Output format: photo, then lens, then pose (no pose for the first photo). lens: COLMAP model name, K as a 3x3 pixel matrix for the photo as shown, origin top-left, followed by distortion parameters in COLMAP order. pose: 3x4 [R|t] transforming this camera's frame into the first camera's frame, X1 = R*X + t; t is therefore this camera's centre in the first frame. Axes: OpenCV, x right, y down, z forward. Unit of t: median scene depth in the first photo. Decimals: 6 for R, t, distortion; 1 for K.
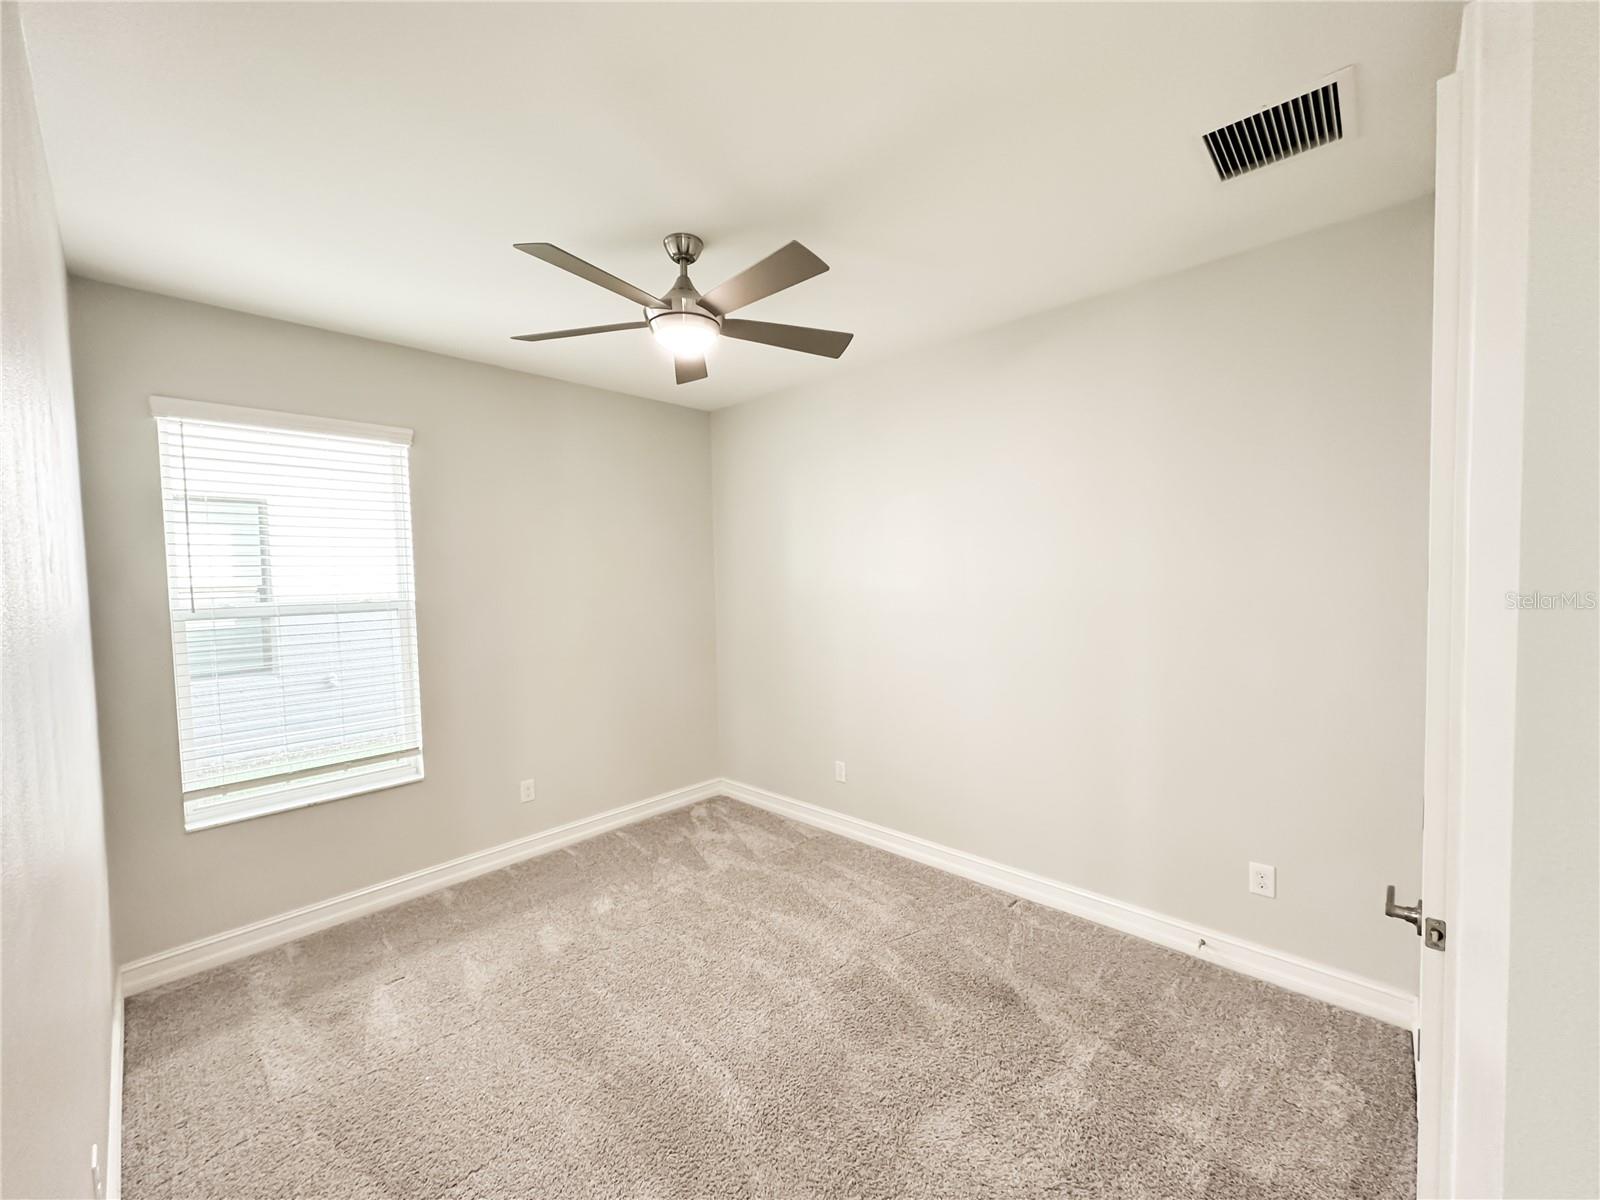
lens RADIAL K [[634.0, 0, 795.9], [0, 634.0, 600.7], [0, 0, 1]] dist [-0.002491, 0.000193]
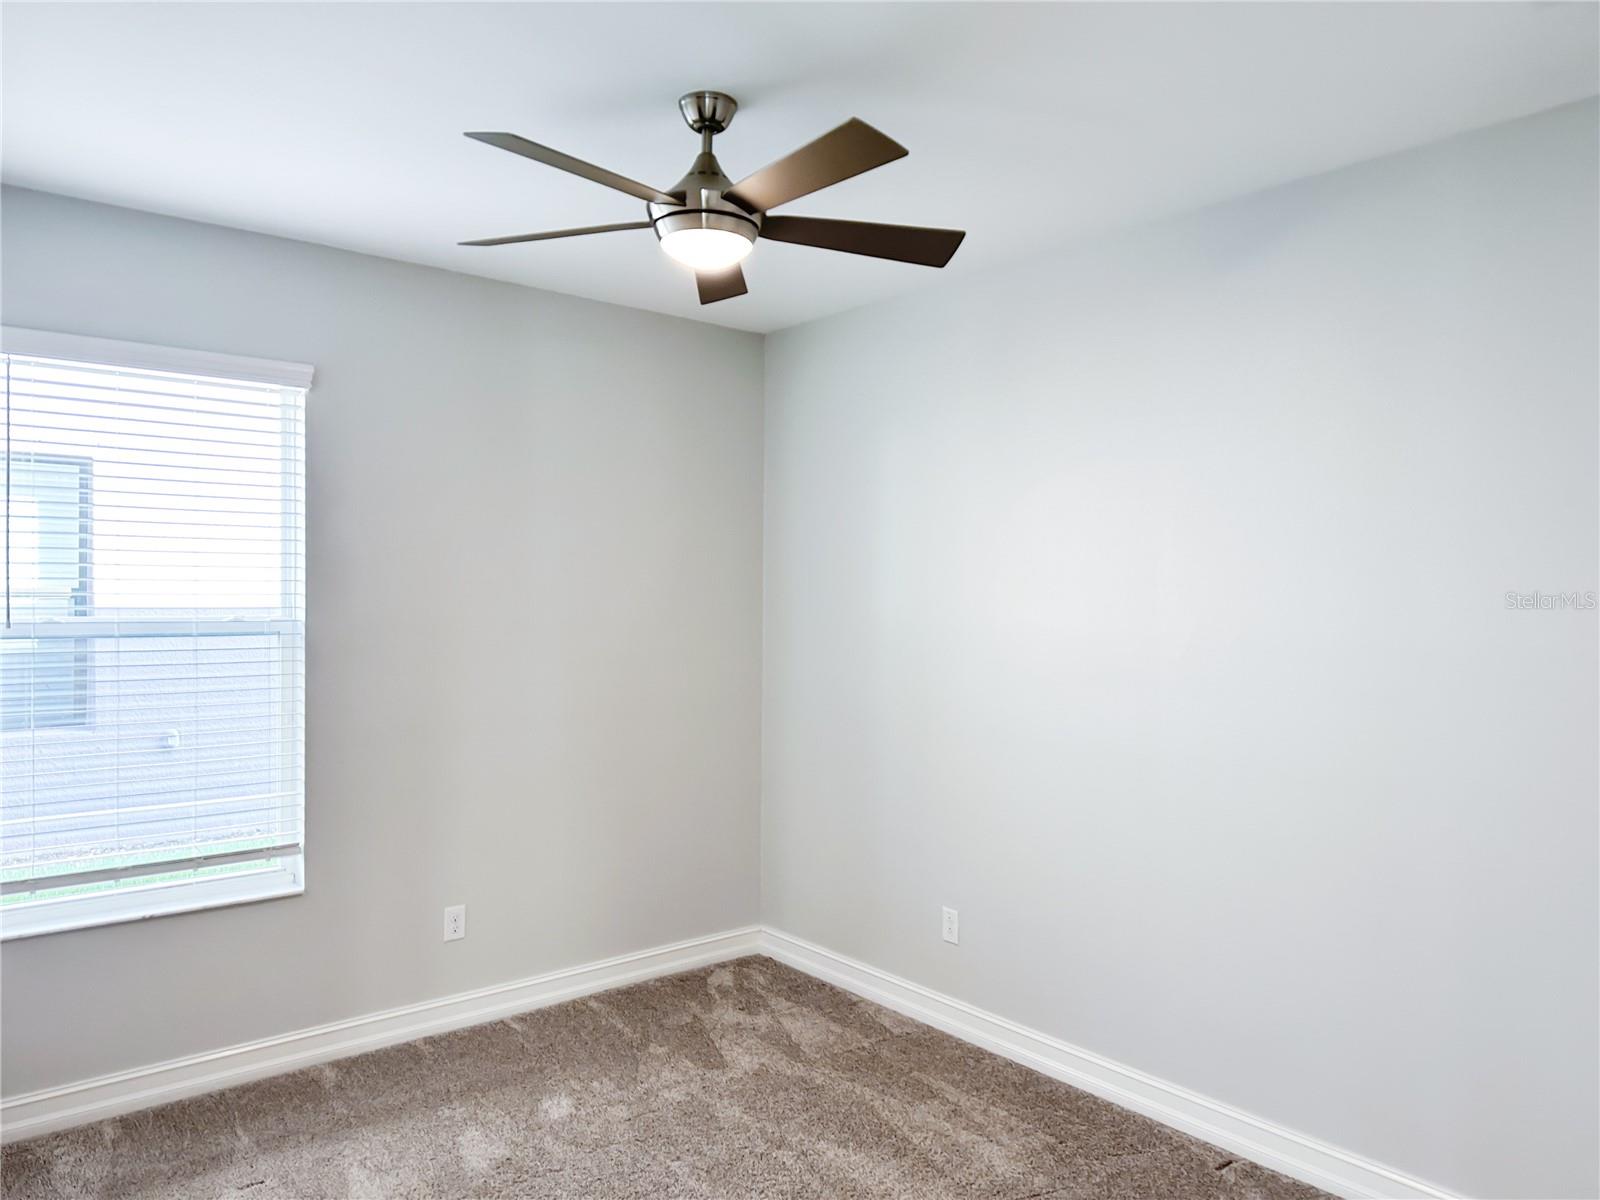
lens RADIAL K [[1130.2, 0, 790.4], [0, 1130.2, 598.8], [0, 0, 1]] dist [0.041823, -0.039150]
pose [[0.991180, 0.030541, -0.128955, 0.059131], [-0.034500, 0.998996, -0.028573, -0.006882], [0.127953, 0.032770, 0.991239, -0.122867]]
